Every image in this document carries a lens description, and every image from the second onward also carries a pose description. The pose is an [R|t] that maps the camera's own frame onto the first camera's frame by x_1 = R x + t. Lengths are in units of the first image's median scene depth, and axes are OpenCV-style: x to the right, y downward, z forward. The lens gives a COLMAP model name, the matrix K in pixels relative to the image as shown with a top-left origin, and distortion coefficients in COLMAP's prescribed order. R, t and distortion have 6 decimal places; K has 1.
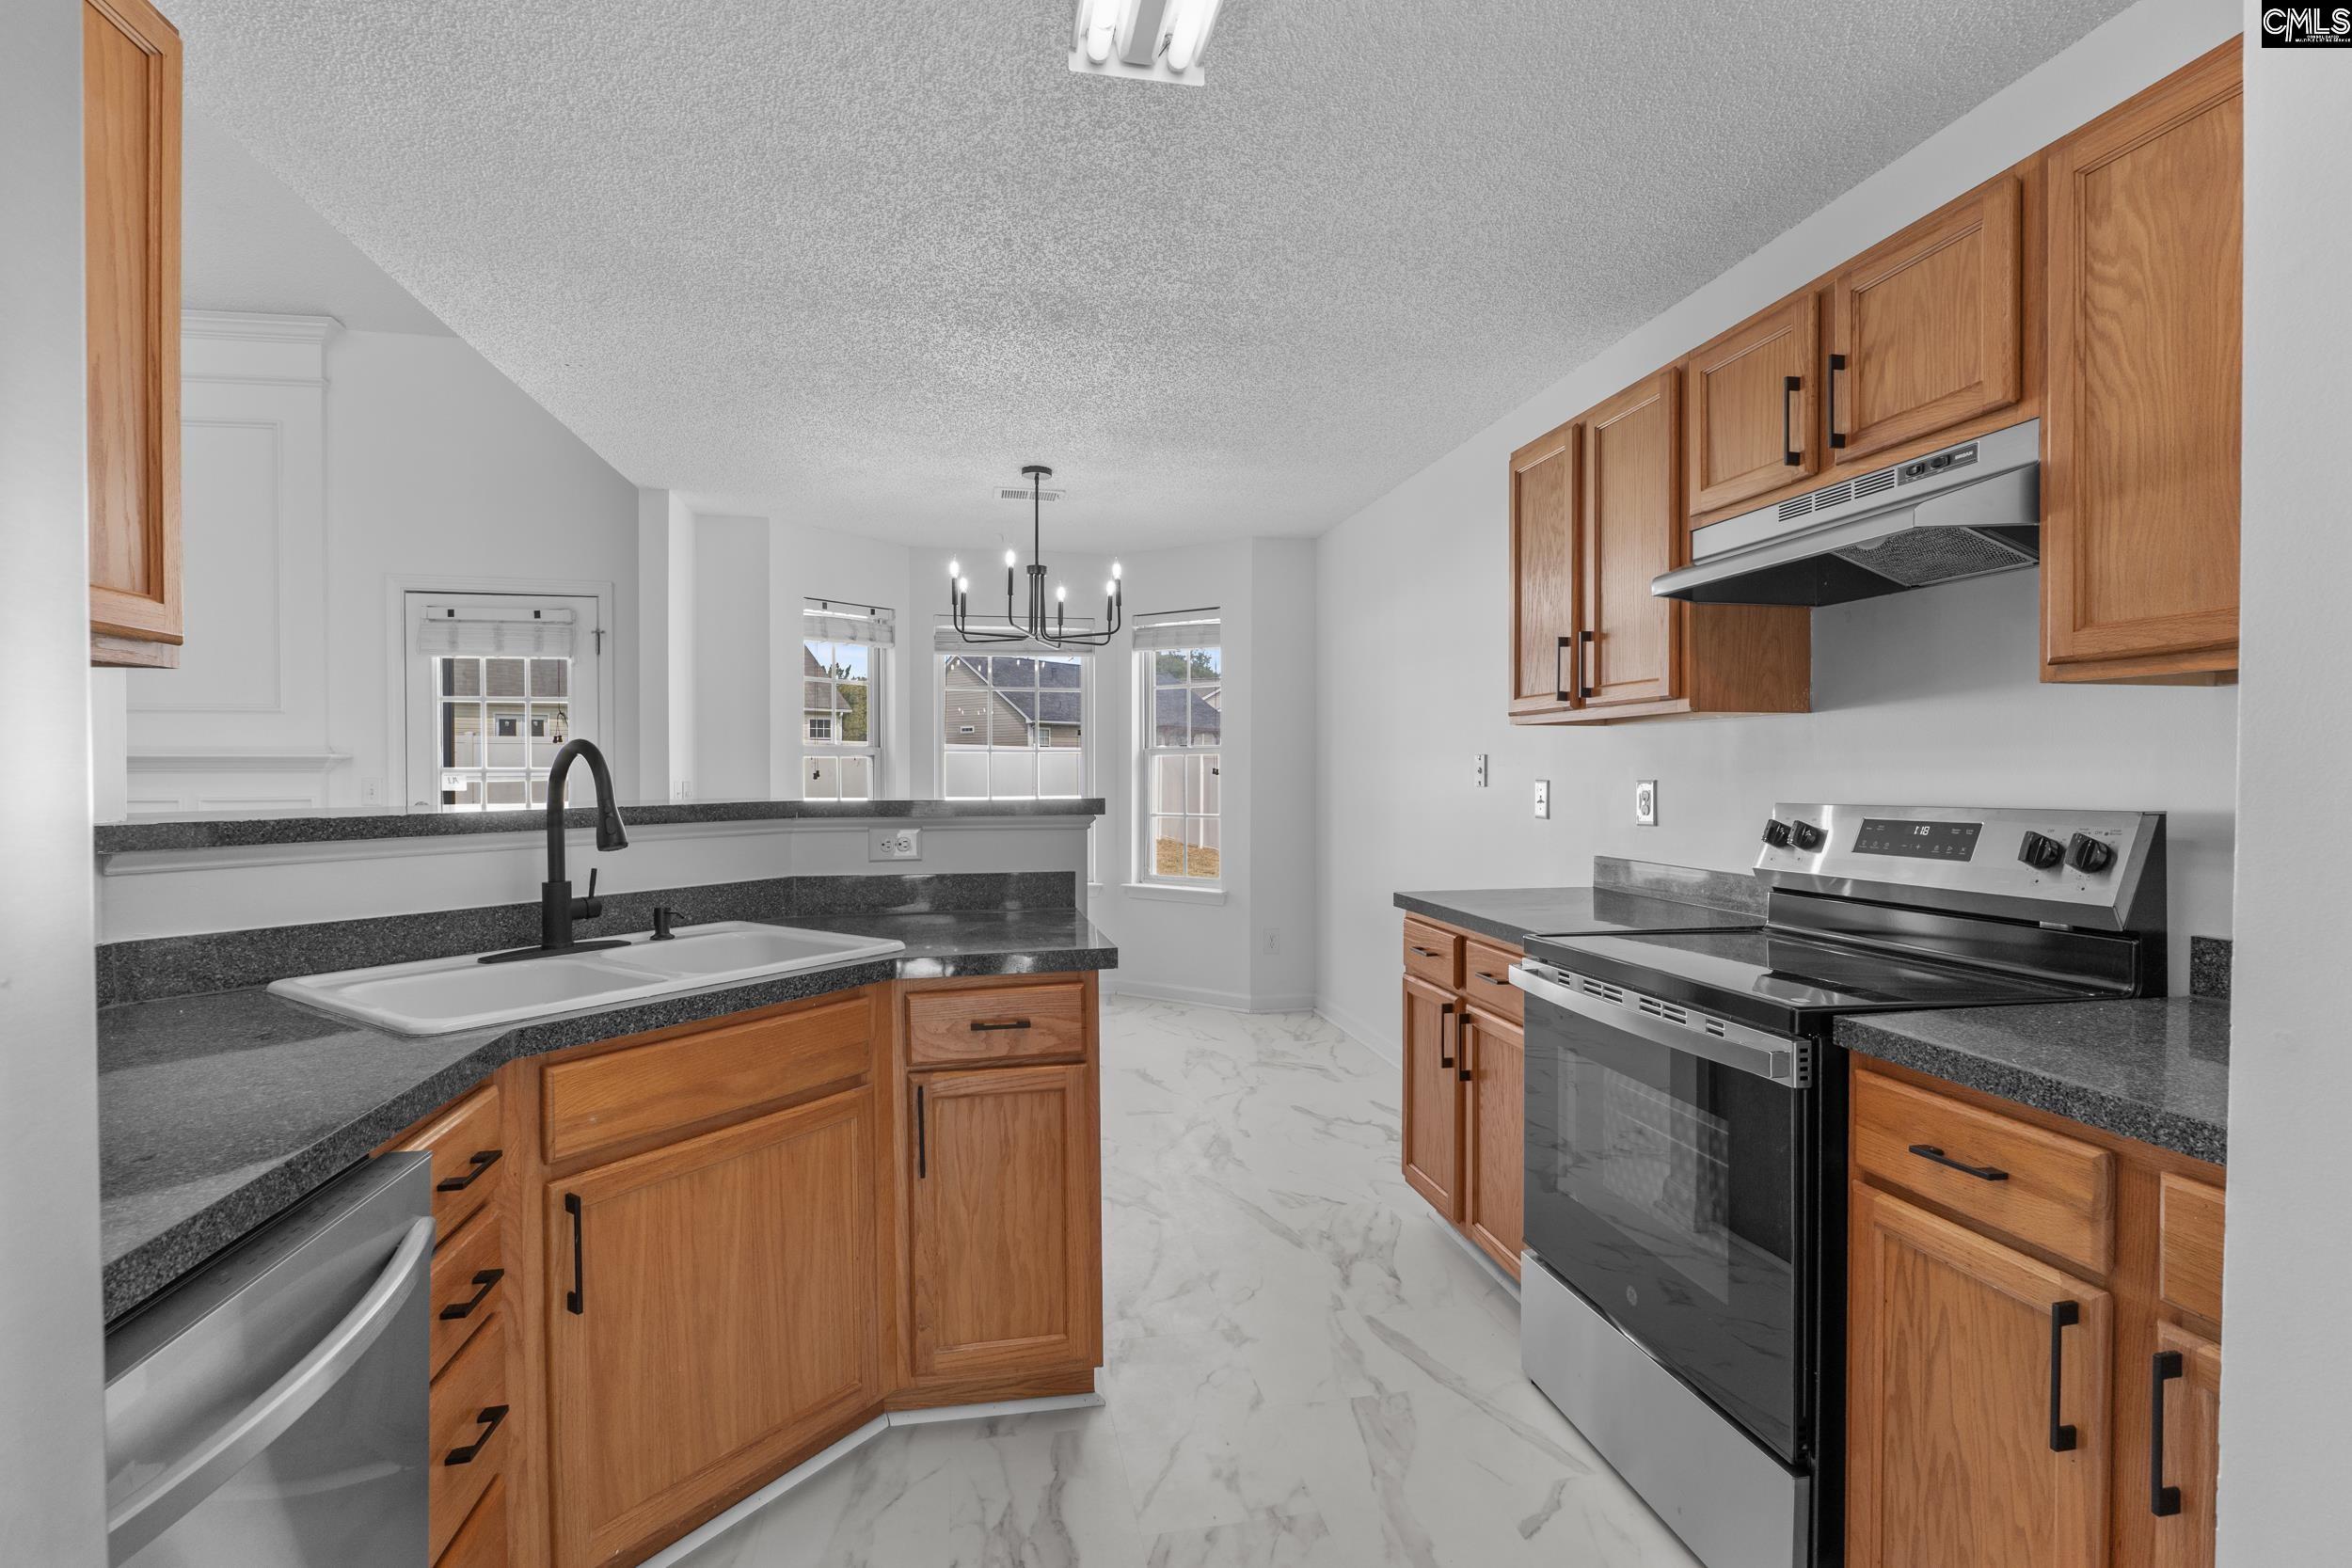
lens RADIAL K [[1080.9, 0, 1171.1], [0, 1080.9, 780.1], [0, 0, 1]] dist [-0.010394, 0.000264]
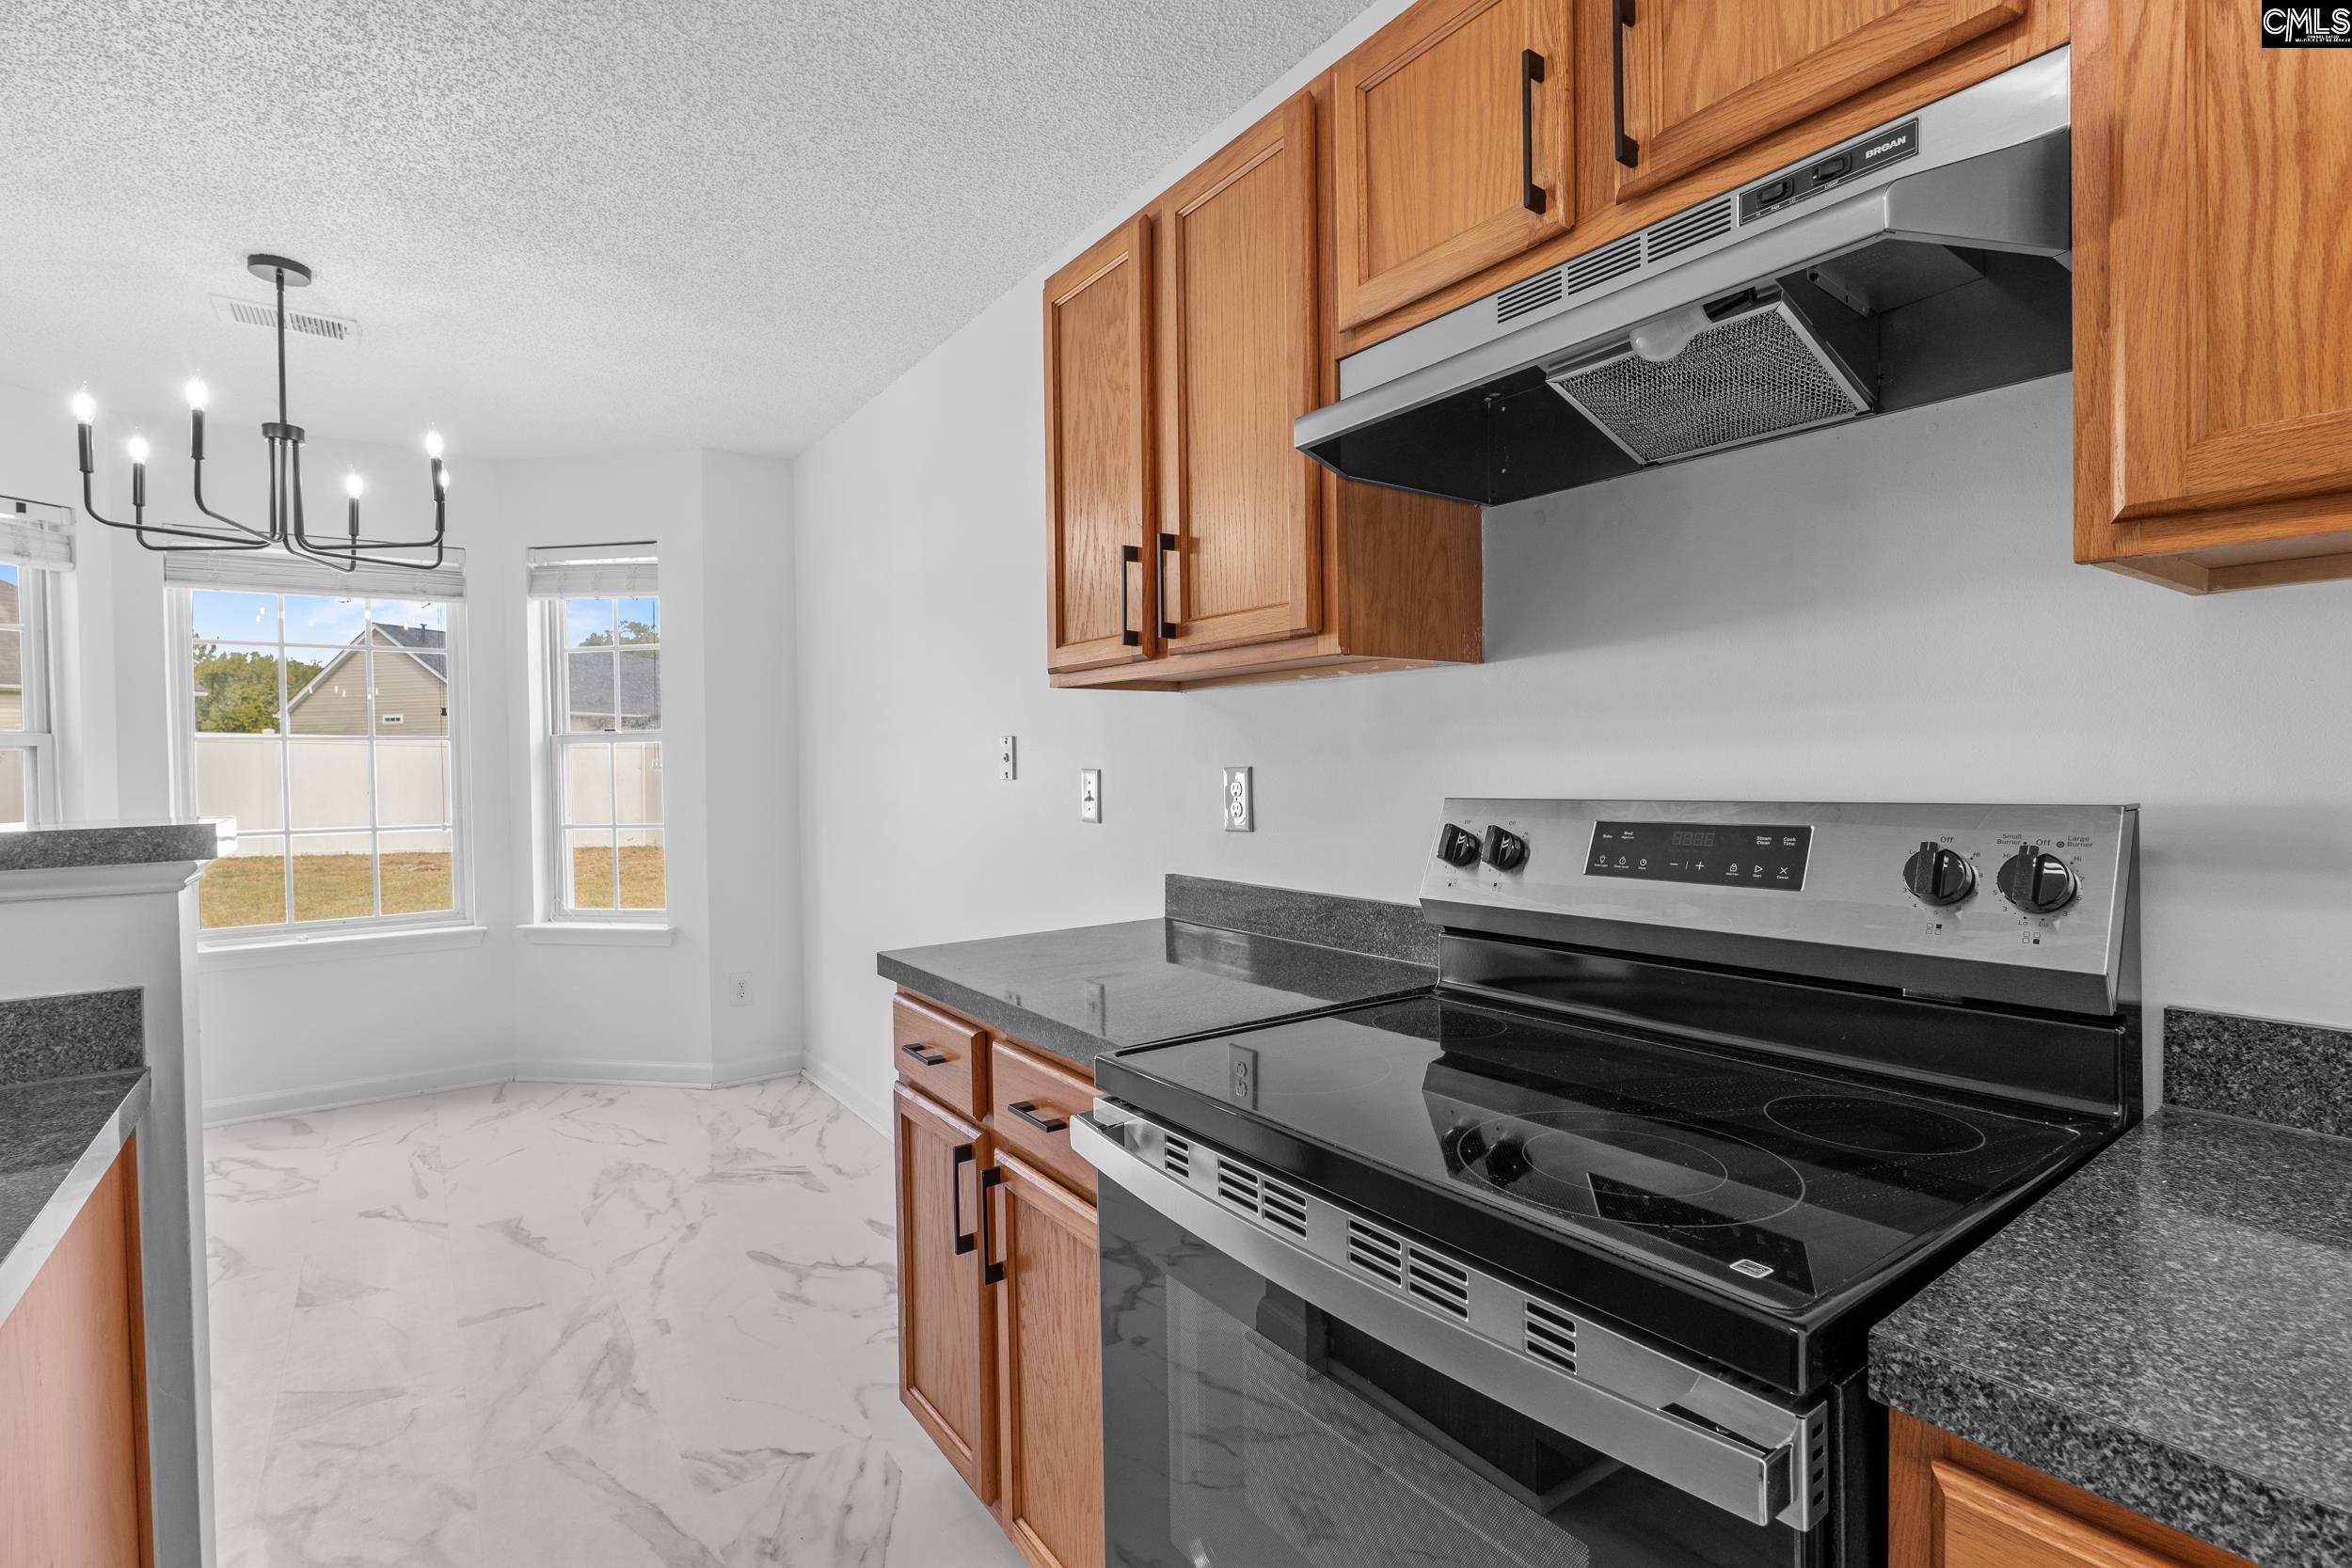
lens RADIAL K [[1074.8, 0, 1165.9], [0, 1074.8, 781.7], [0, 0, 1]] dist [-0.010152, 0.000387]
pose [[0.909754, -0.020290, 0.414653, 0.118569], [0.016628, 0.999784, 0.012440, 0.000281], [-0.414816, -0.004422, 0.909895, 0.424385]]
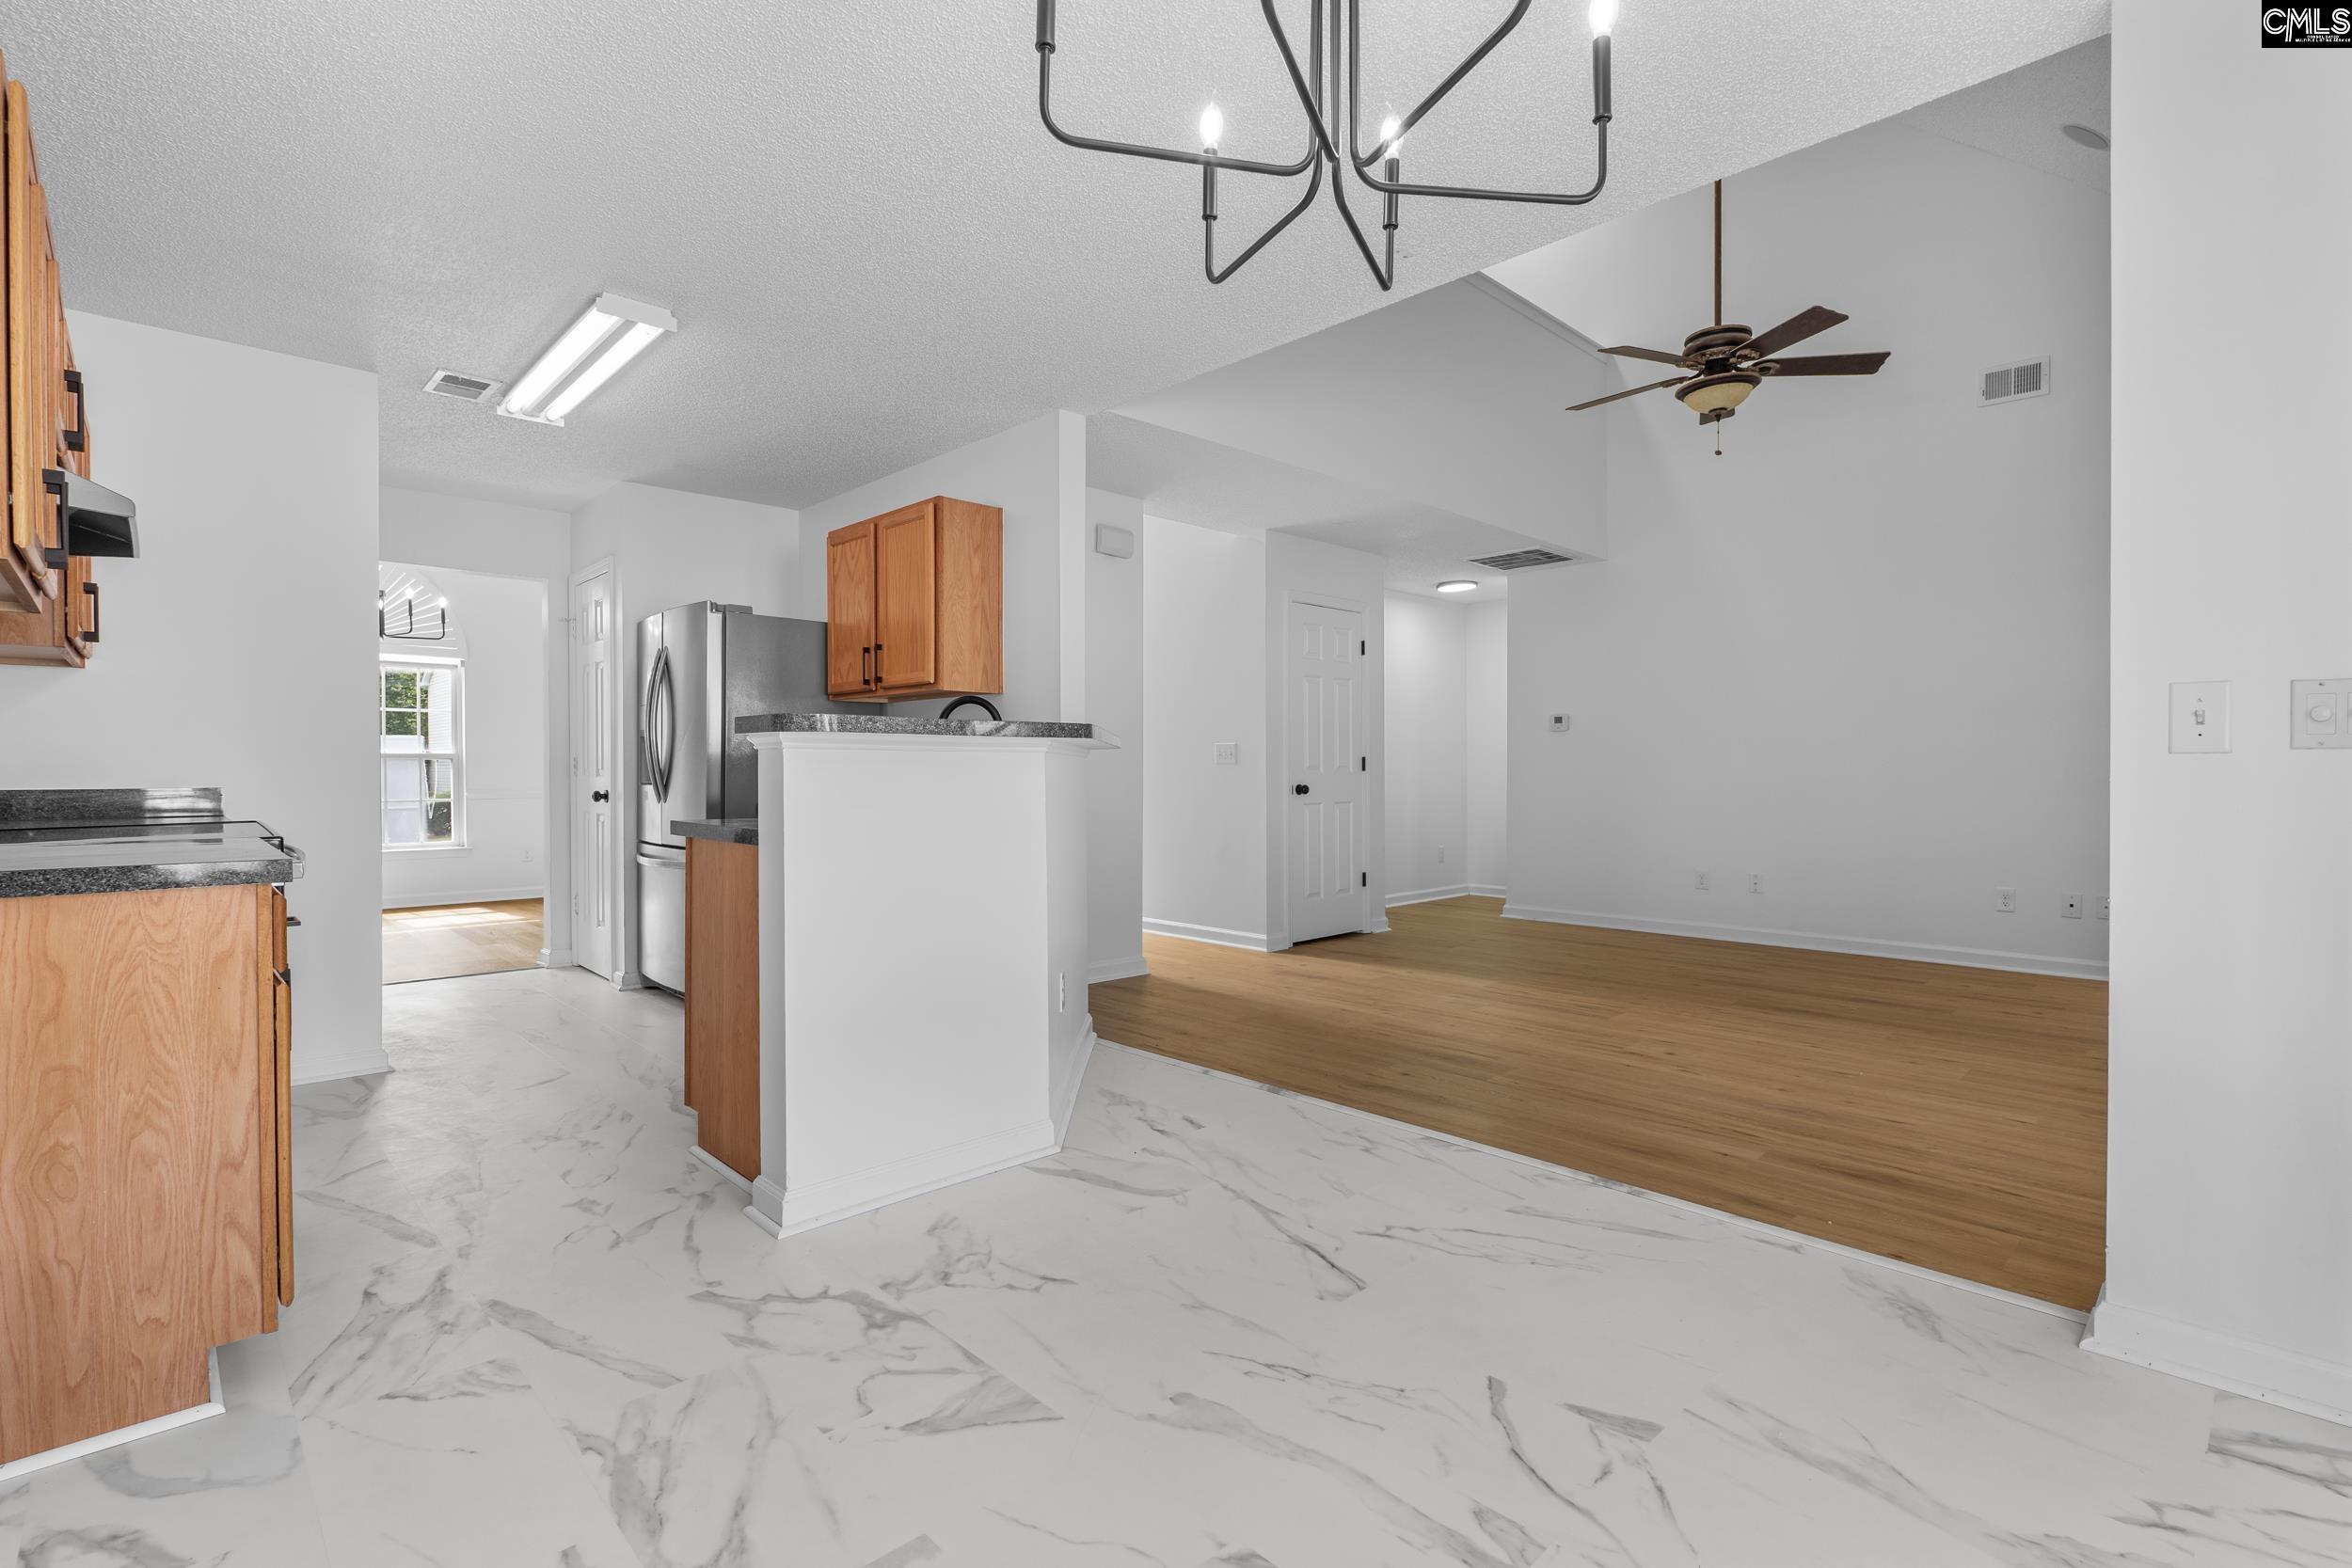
lens RADIAL K [[1074.8, 0, 1165.9], [0, 1074.8, 781.7], [0, 0, 1]] dist [-0.010152, 0.000387]
pose [[-0.842712, 0.007496, -0.538312, 0.133330], [-0.002890, 0.999826, 0.018446, 0.057198], [0.538356, 0.017100, -0.842544, 2.034225]]
